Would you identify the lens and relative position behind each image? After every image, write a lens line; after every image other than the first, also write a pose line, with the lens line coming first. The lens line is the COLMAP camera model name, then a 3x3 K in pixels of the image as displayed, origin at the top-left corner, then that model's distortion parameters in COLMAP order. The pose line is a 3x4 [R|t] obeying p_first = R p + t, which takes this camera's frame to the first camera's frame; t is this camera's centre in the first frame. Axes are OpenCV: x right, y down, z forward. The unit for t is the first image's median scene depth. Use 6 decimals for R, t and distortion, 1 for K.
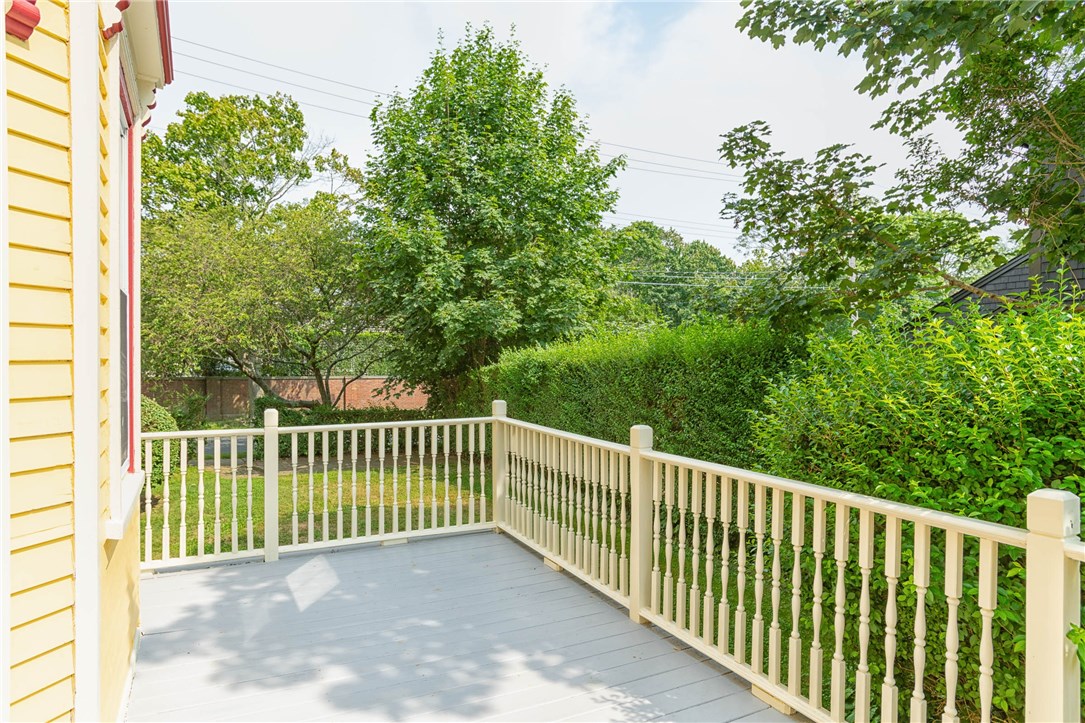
lens RADIAL K [[697.1, 0, 542.5], [0, 697.1, 361.5], [0, 0, 1]] dist [-0.007931, -0.001216]
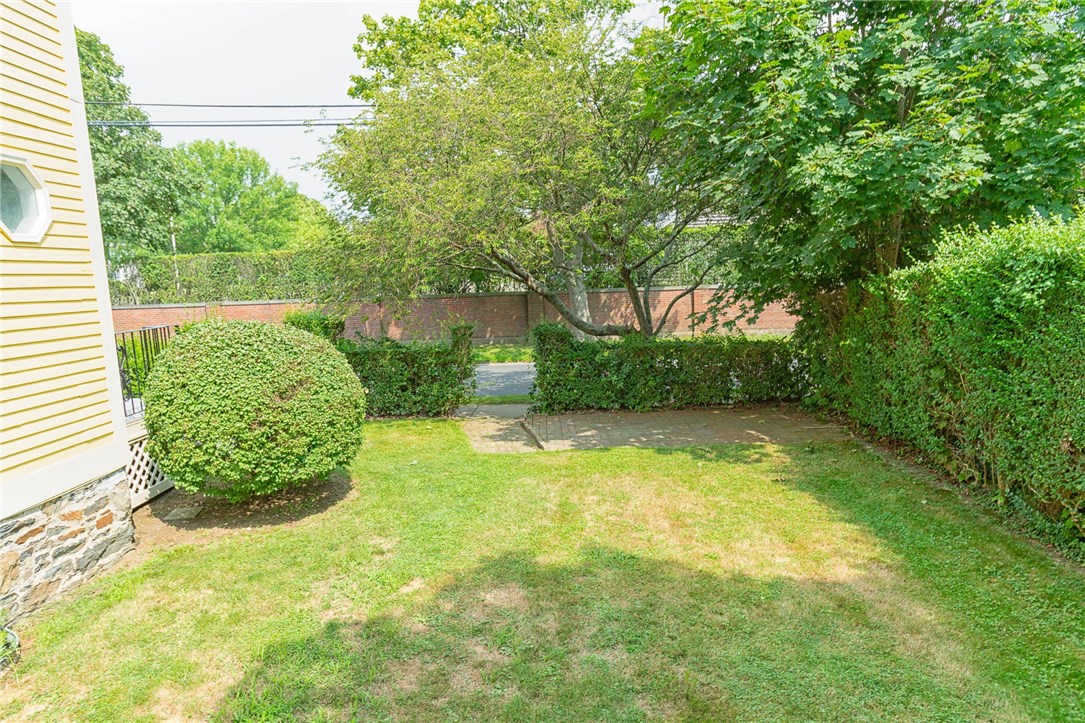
lens RADIAL K [[731.9, 0, 542.5], [0, 731.9, 361.5], [0, 0, 1]] dist [-0.006029, -0.004900]
pose [[0.862929, 0.028259, -0.504534, -0.038104], [0.038217, 0.991926, 0.120921, -0.000218], [0.503877, -0.123628, 0.854882, 0.421658]]
